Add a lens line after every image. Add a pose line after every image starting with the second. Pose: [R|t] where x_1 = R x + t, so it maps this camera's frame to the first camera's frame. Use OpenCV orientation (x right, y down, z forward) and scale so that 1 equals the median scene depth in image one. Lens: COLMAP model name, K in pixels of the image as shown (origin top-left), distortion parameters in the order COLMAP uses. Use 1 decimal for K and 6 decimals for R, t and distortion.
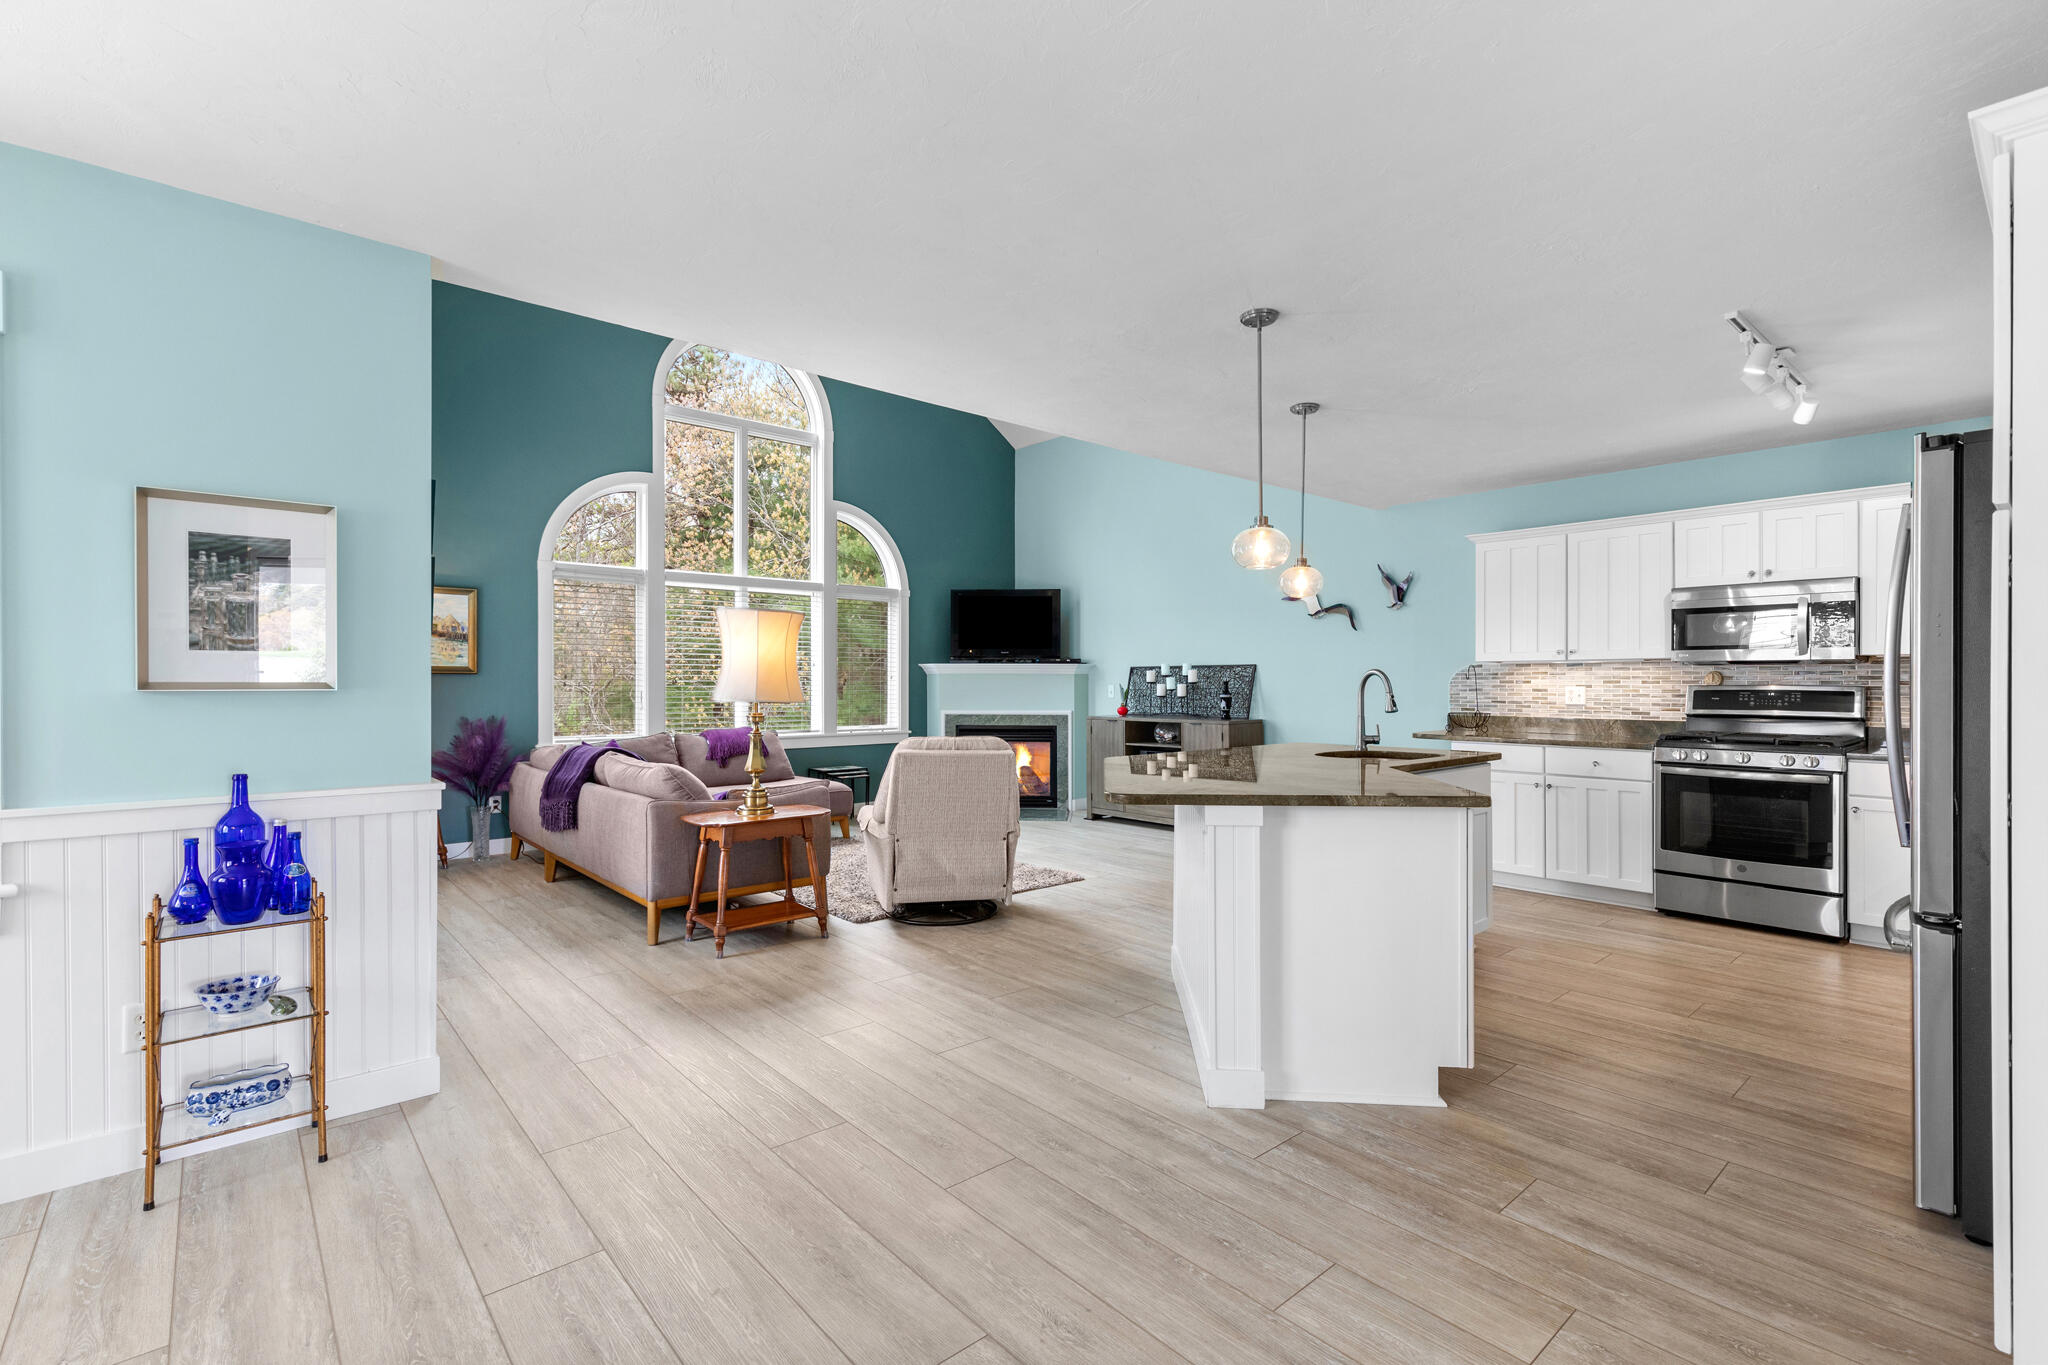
lens RADIAL K [[922.9, 0, 1036.6], [0, 922.9, 684.9], [0, 0, 1]] dist [0.005079, 0.000670]
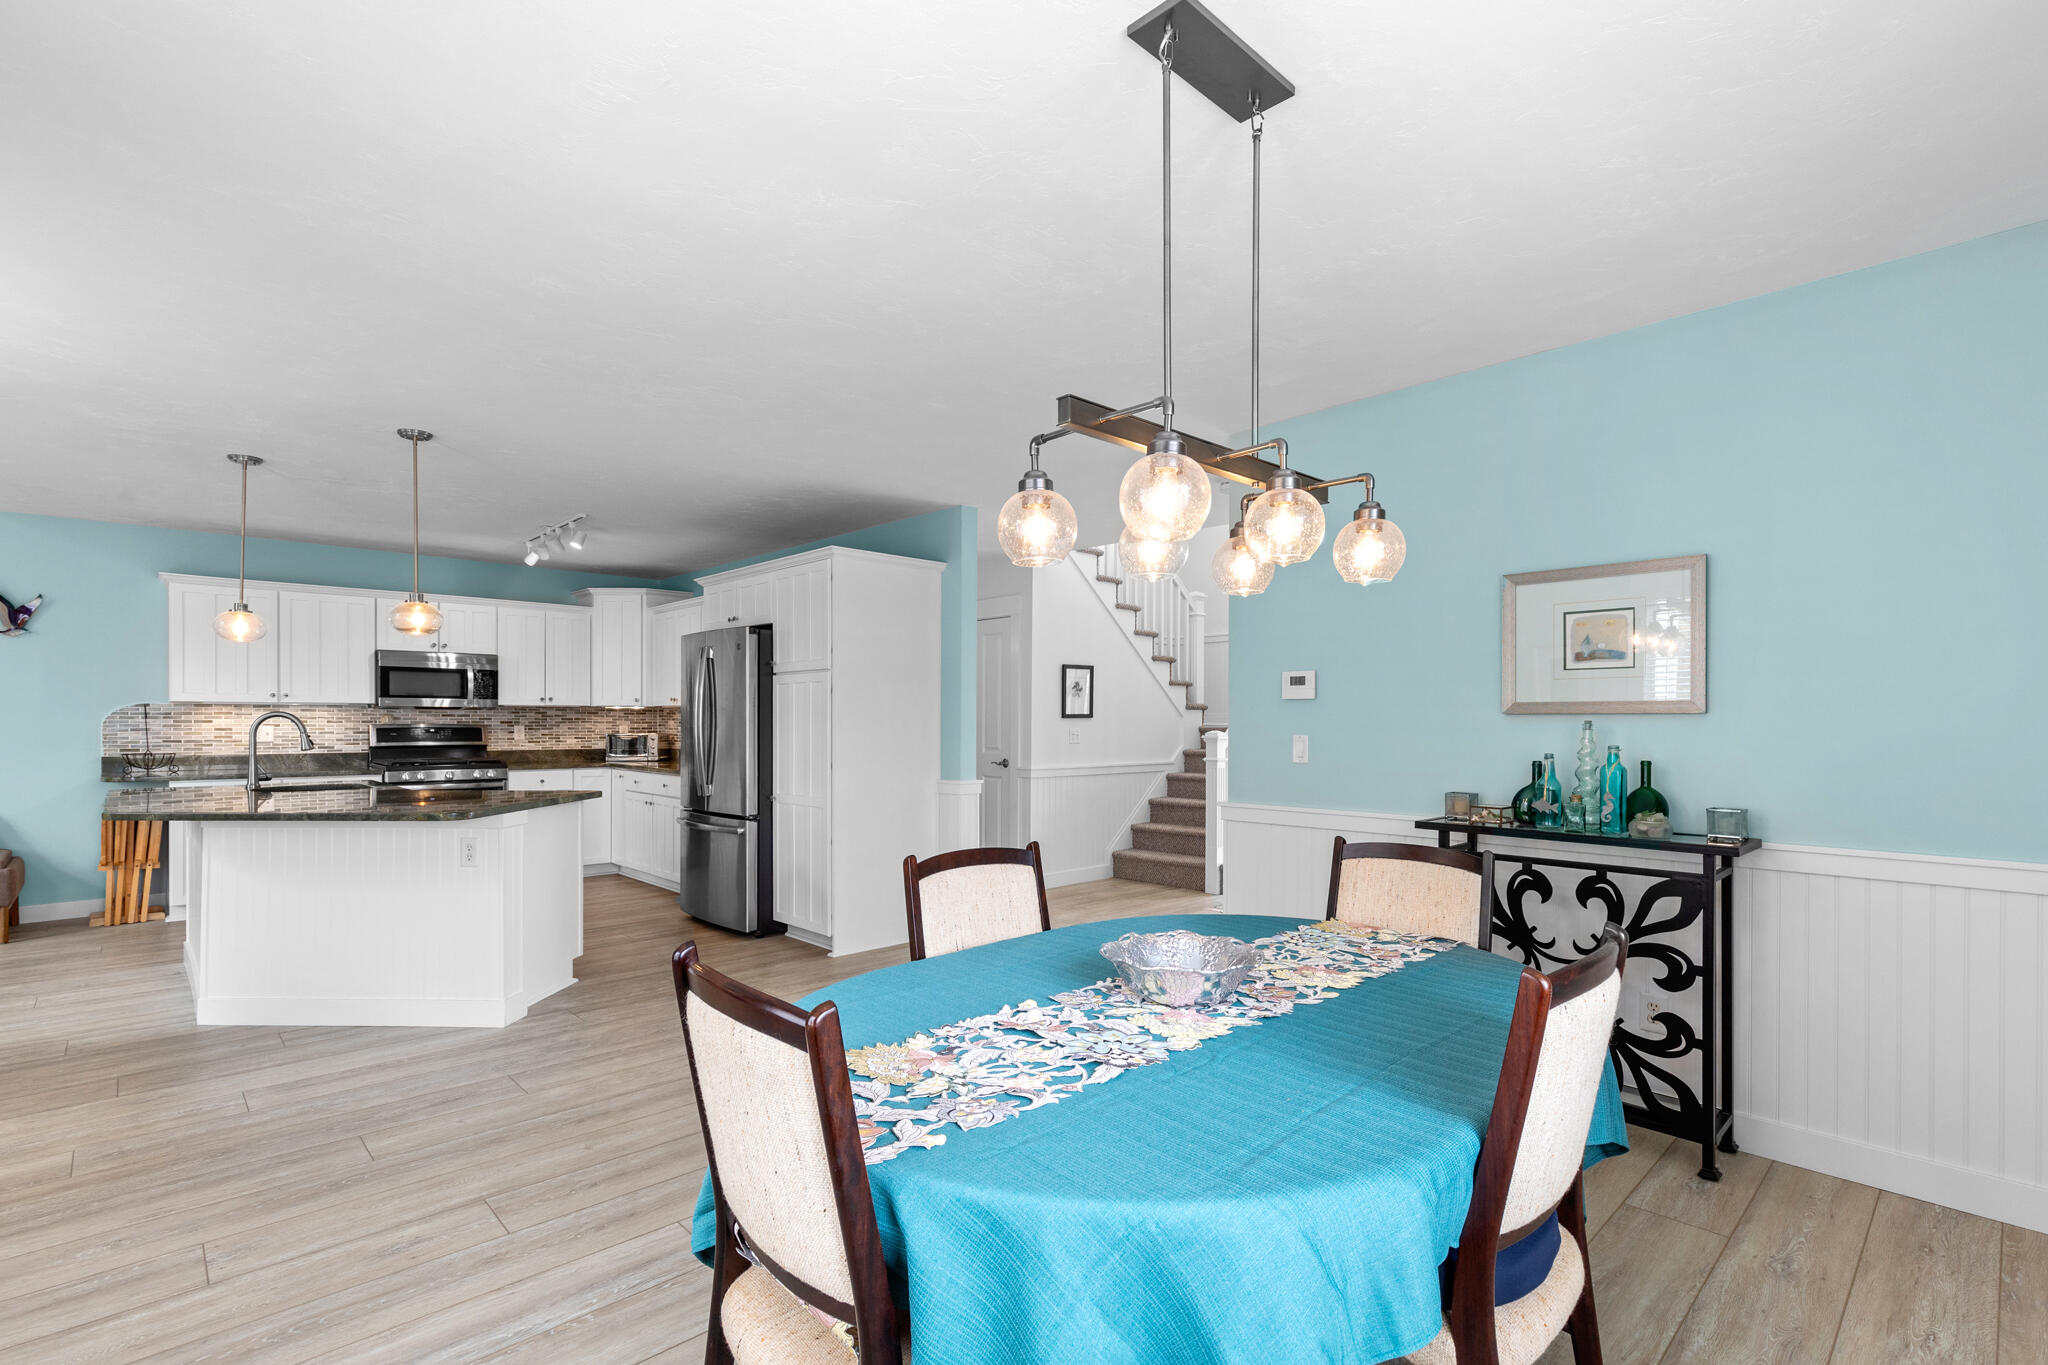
lens RADIAL K [[950.6, 0, 1048.4], [0, 950.6, 717.3], [0, 0, 1]] dist [0.001391, 0.000118]
pose [[-0.047827, 0.001306, 0.998855, -0.673856], [0.000076, 0.999999, -0.001303, -0.007549], [-0.998856, 0.000013, -0.047827, 0.123967]]
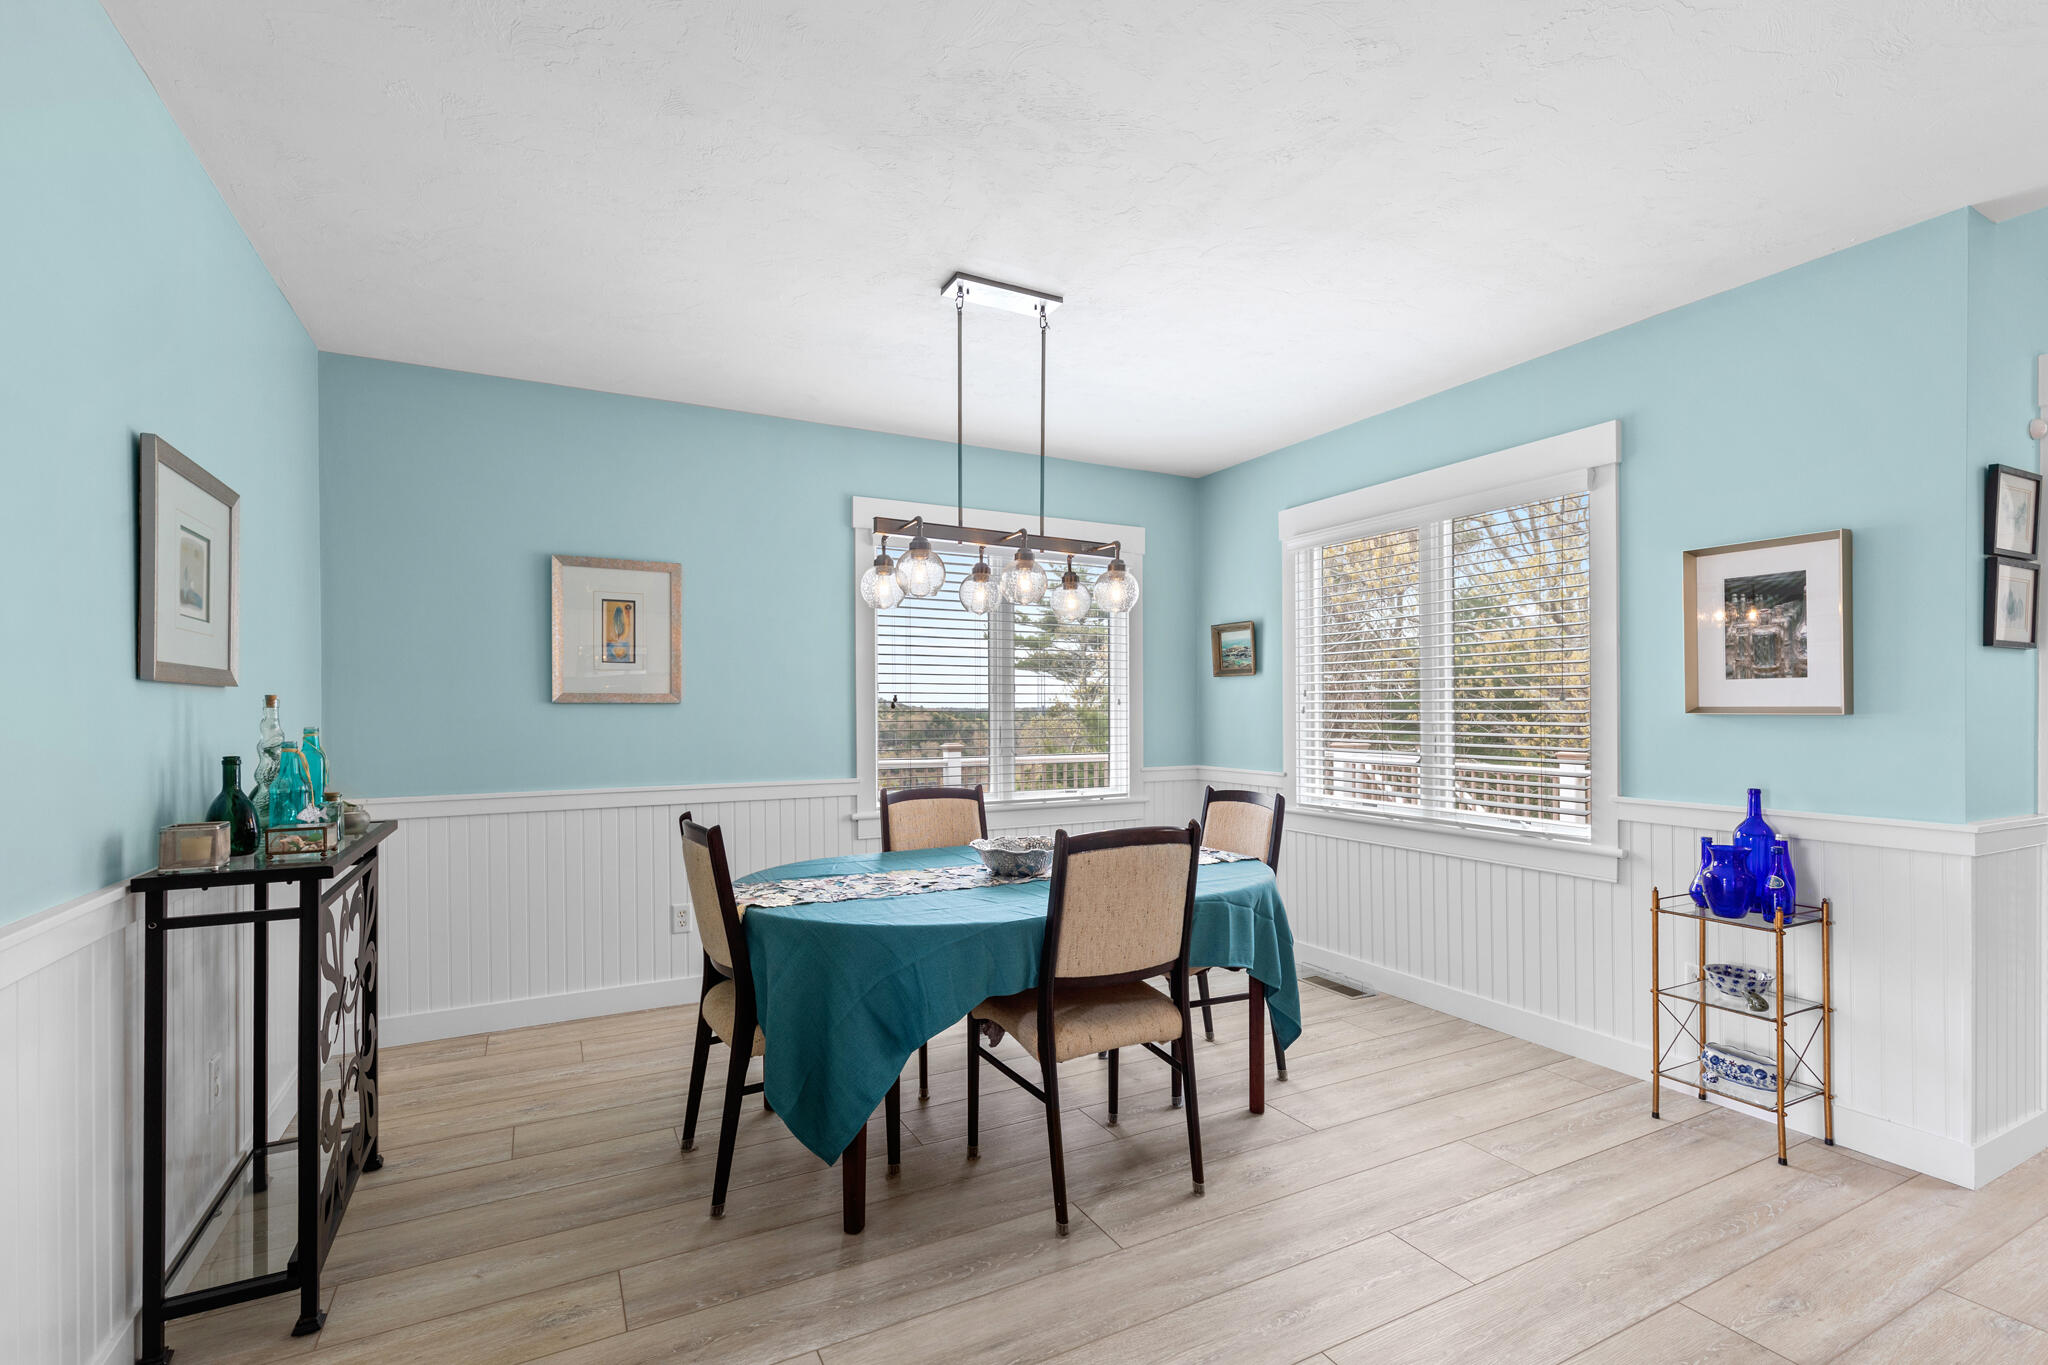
lens RADIAL K [[950.6, 0, 1048.4], [0, 950.6, 717.3], [0, 0, 1]] dist [0.001391, 0.000118]
pose [[-0.233514, 0.010177, -0.972300, 0.211349], [-0.000757, 0.999943, 0.010648, -0.000752], [0.972353, 0.003222, -0.233493, 0.201959]]
